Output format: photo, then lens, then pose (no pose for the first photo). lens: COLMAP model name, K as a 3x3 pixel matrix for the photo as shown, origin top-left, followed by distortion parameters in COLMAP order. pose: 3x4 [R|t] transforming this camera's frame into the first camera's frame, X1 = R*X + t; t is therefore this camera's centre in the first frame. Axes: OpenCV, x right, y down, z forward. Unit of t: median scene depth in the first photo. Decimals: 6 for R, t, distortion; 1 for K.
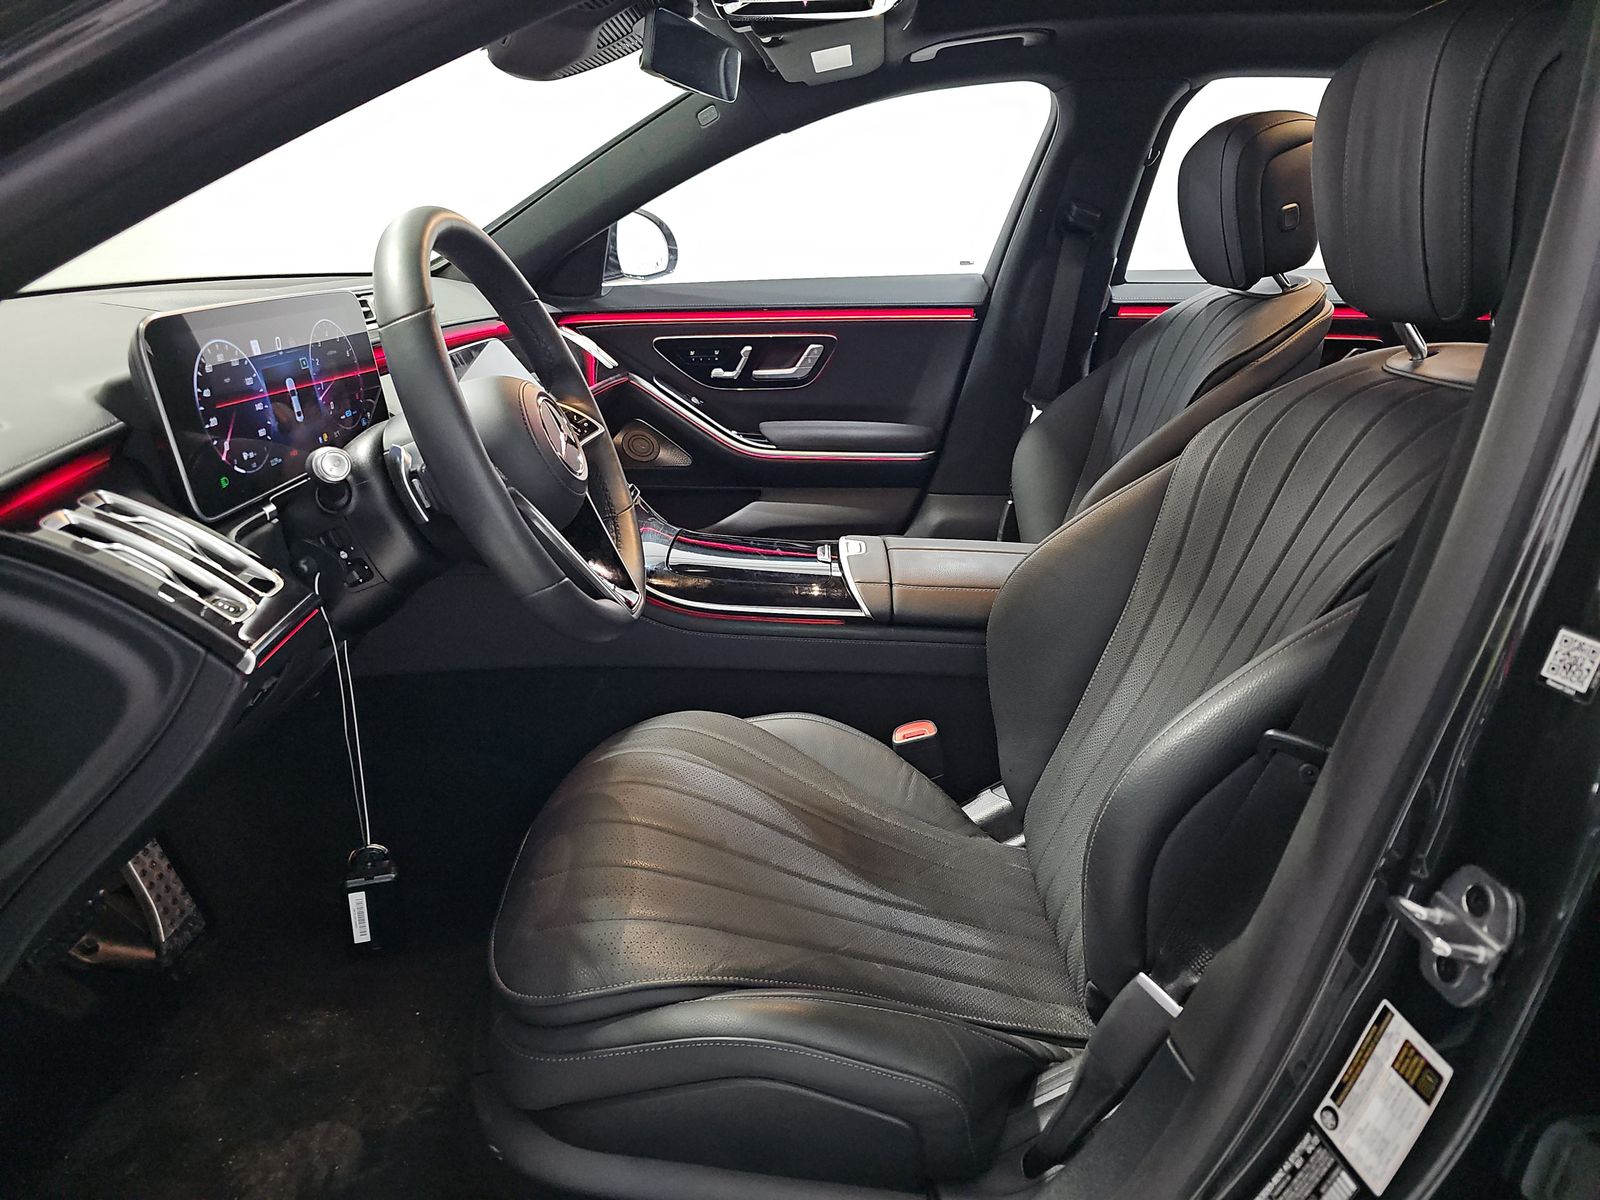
lens RADIAL K [[1053.6, 0, 805.2], [0, 1053.6, 601.3], [0, 0, 1]] dist [0.049917, -0.037657]
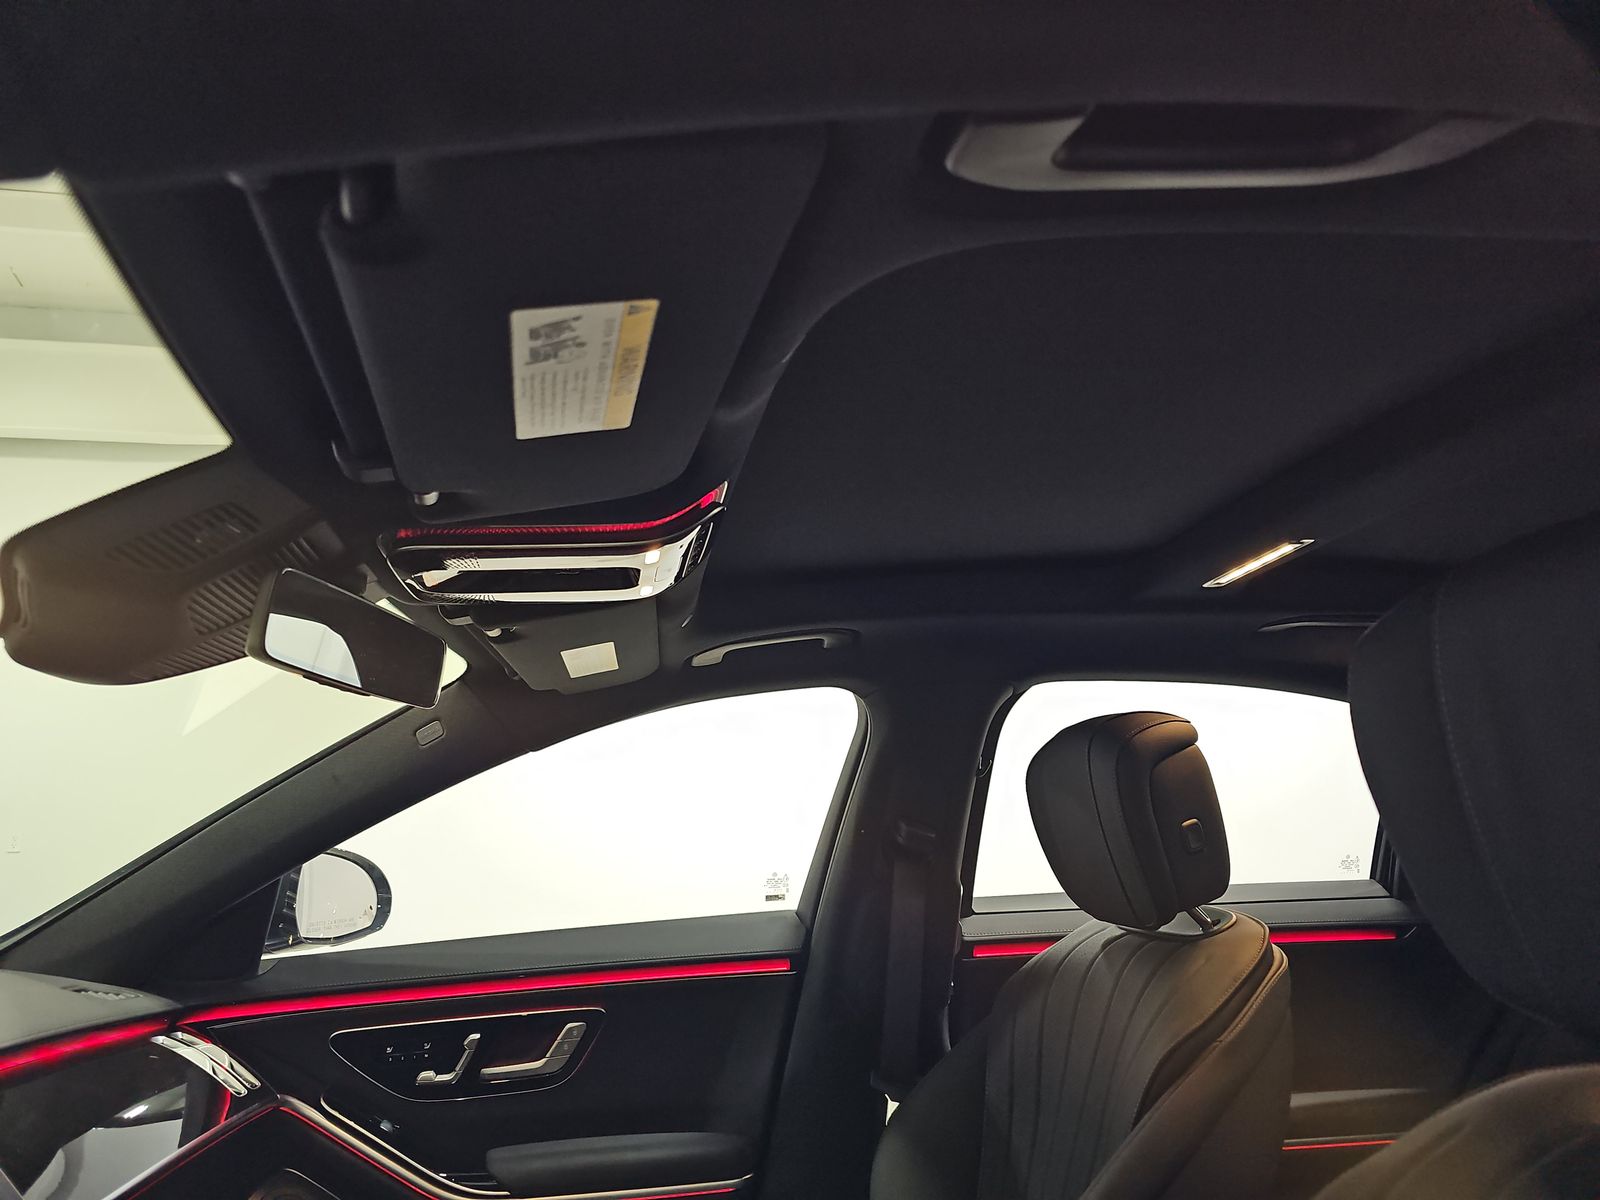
lens RADIAL K [[1053.6, 0, 805.2], [0, 1053.6, 601.3], [0, 0, 1]] dist [0.049917, -0.037657]
pose [[0.980367, 0.003494, 0.197151, 0.020317], [0.100945, 0.849993, -0.517032, -0.102325], [-0.169383, 0.526783, 0.832952, 0.239194]]
